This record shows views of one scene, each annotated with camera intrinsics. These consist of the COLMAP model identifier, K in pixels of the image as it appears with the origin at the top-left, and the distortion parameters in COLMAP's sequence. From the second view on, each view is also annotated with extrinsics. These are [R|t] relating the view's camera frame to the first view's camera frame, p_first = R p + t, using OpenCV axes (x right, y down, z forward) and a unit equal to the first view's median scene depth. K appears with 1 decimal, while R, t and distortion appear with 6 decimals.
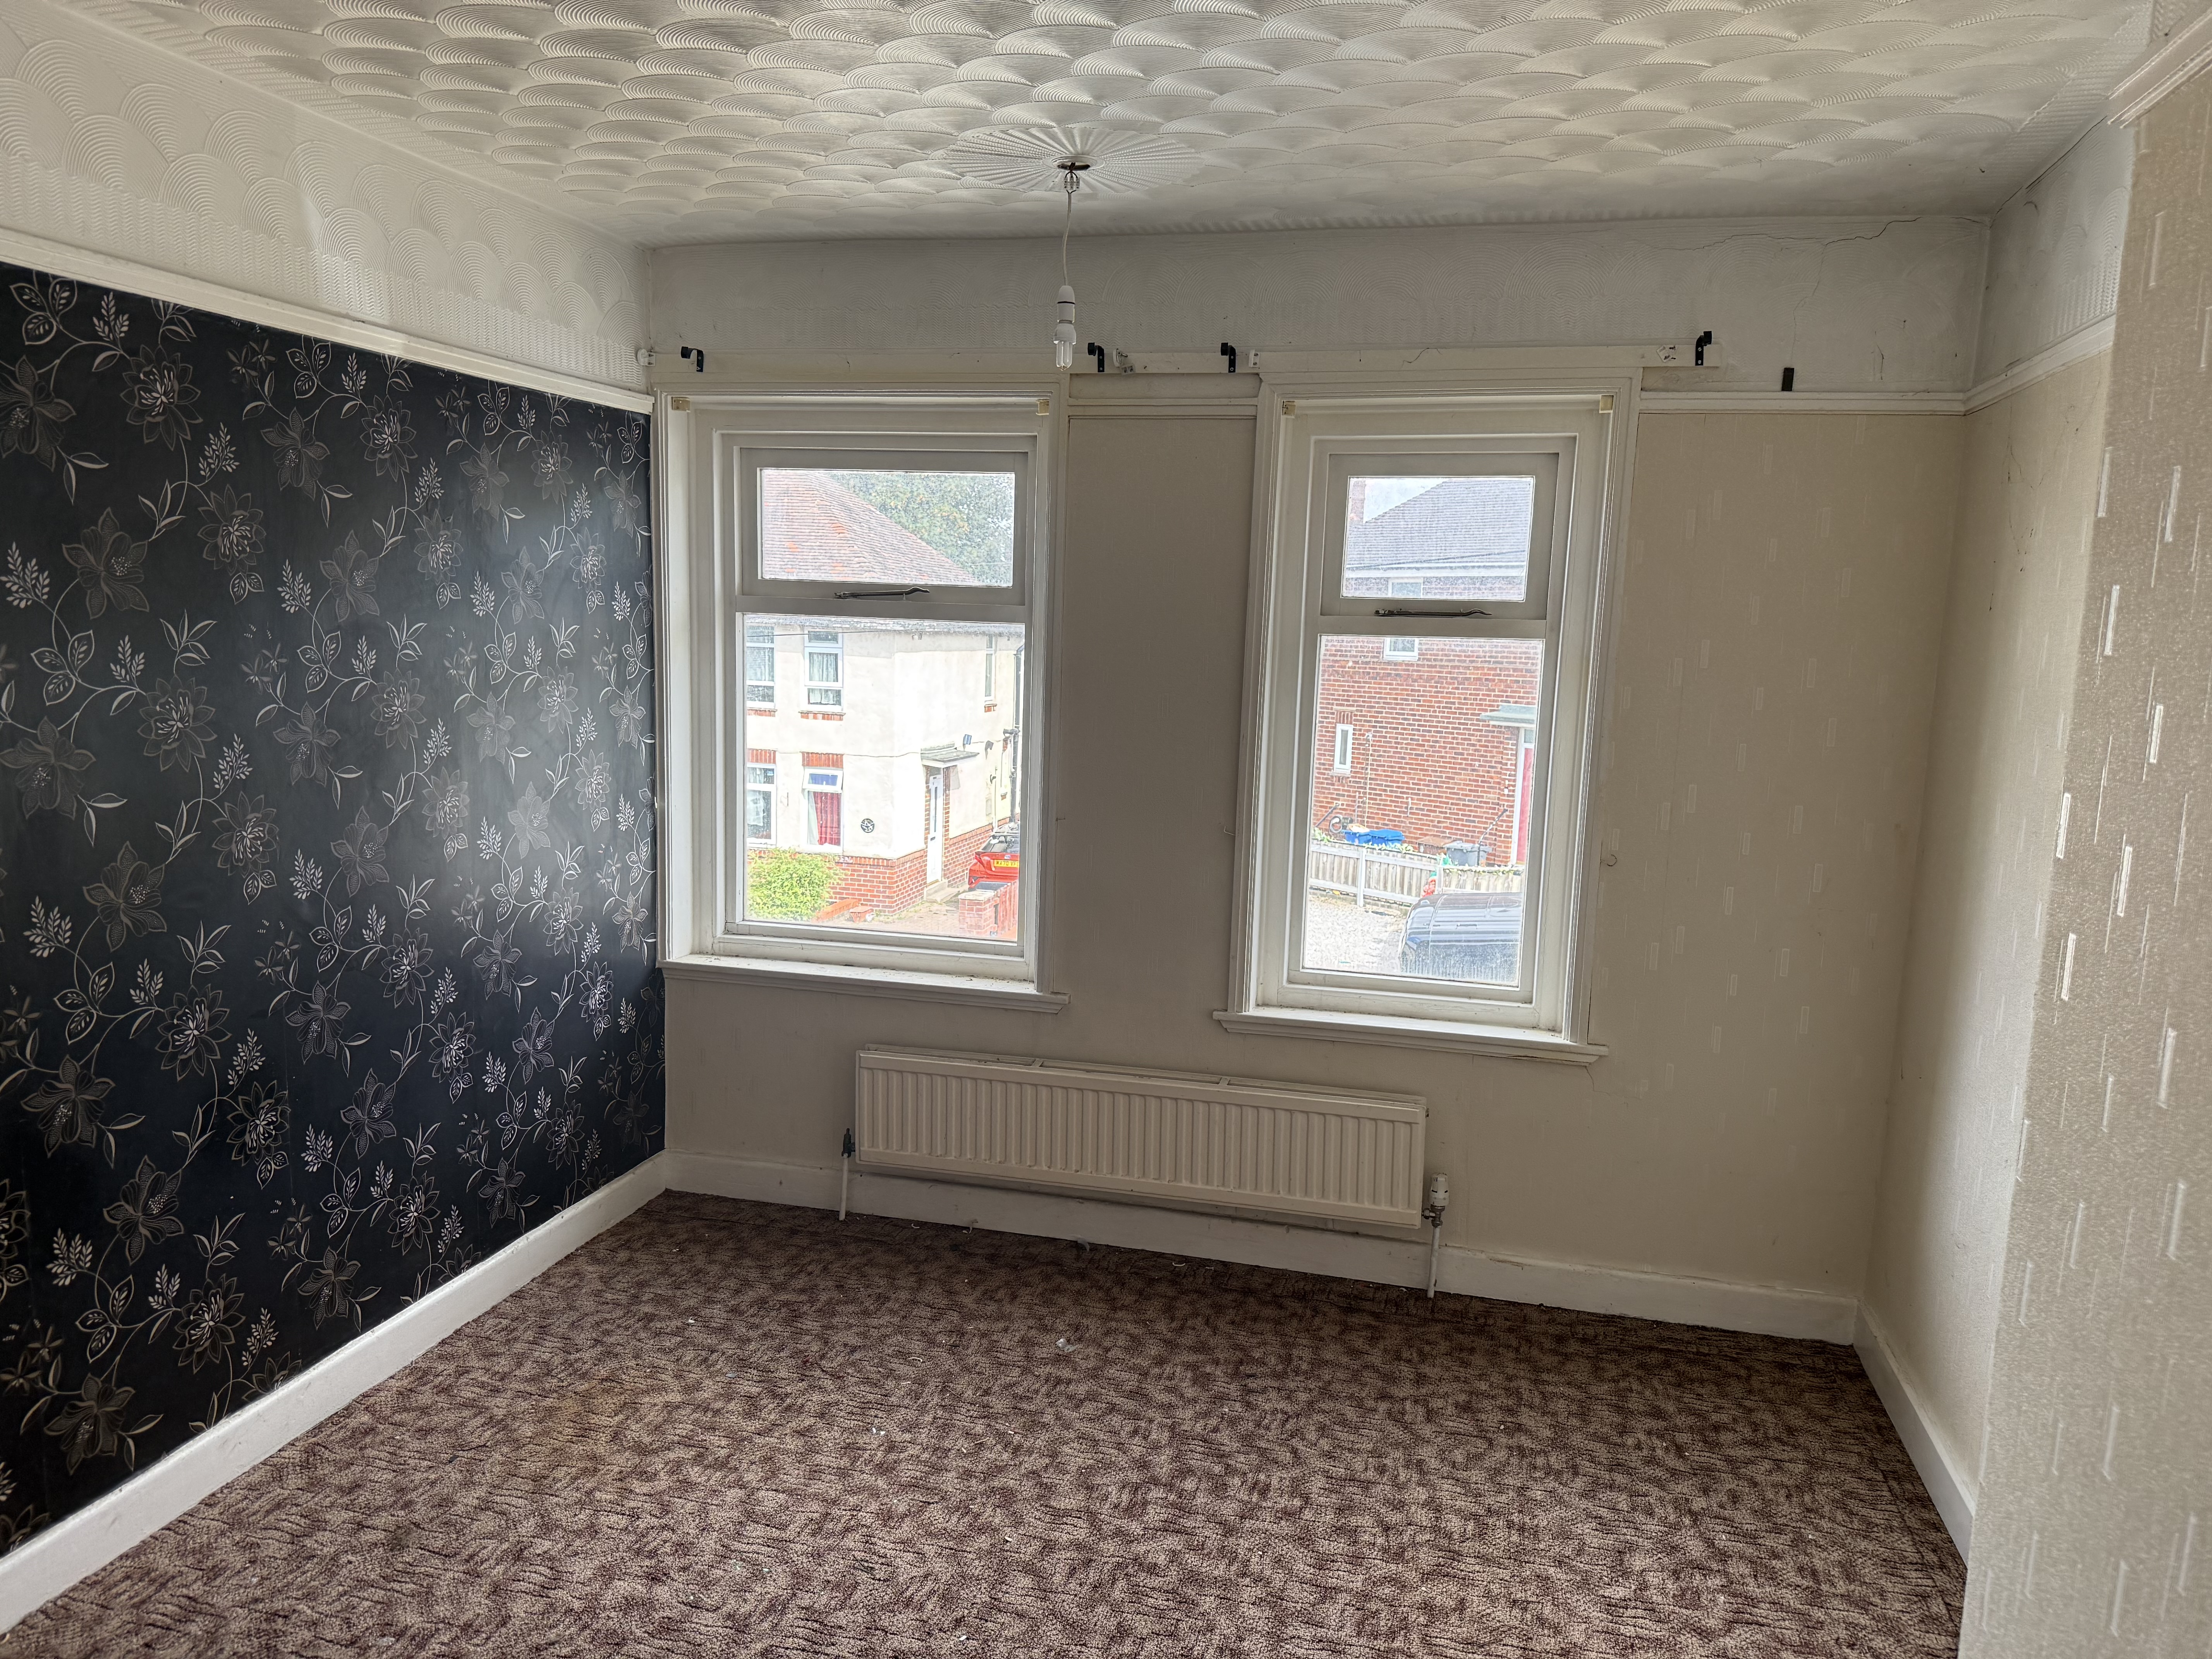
lens RADIAL K [[1555.3, 0, 1106.0], [0, 1555.3, 829.5], [0, 0, 1]] dist [0.106754, -0.202053]
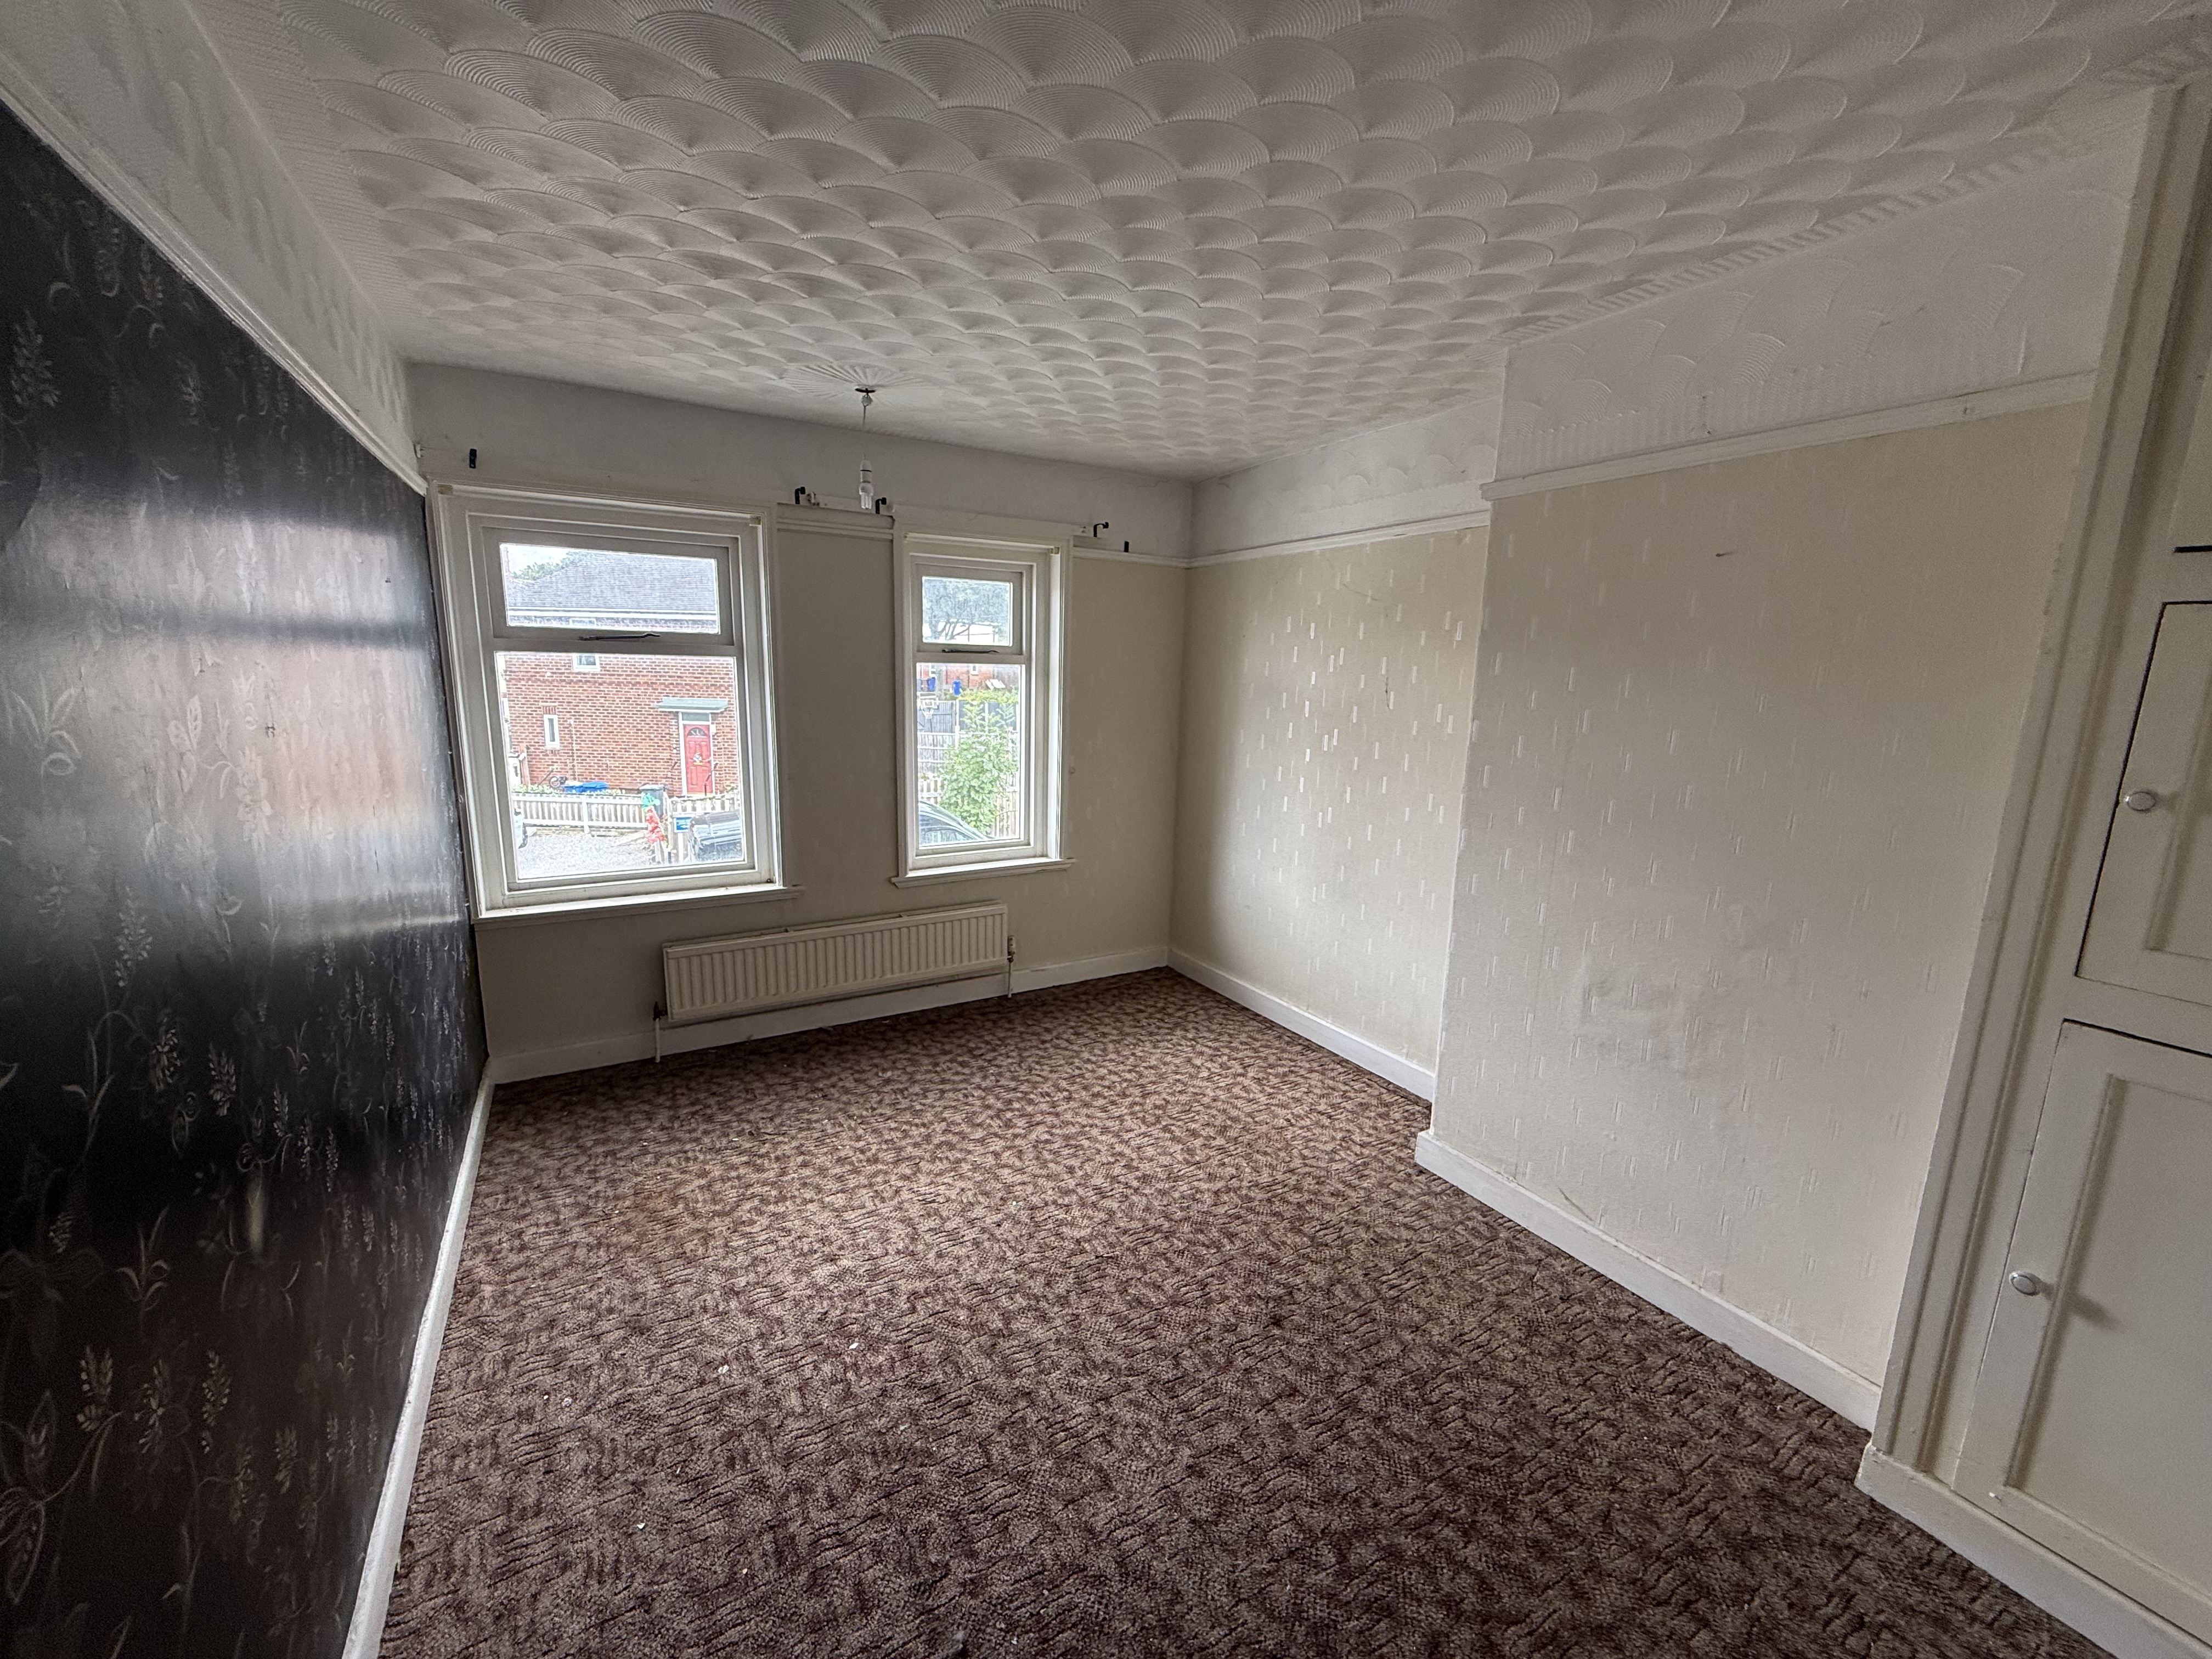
lens RADIAL K [[883.2, 0, 1106.0], [0, 883.2, 829.5], [0, 0, 1]] dist [0.000857, 0.000313]
pose [[0.716130, -0.141639, 0.683444, -0.460057], [0.090291, 0.989765, 0.110512, -0.029283], [-0.692102, -0.017432, 0.721589, 0.108373]]
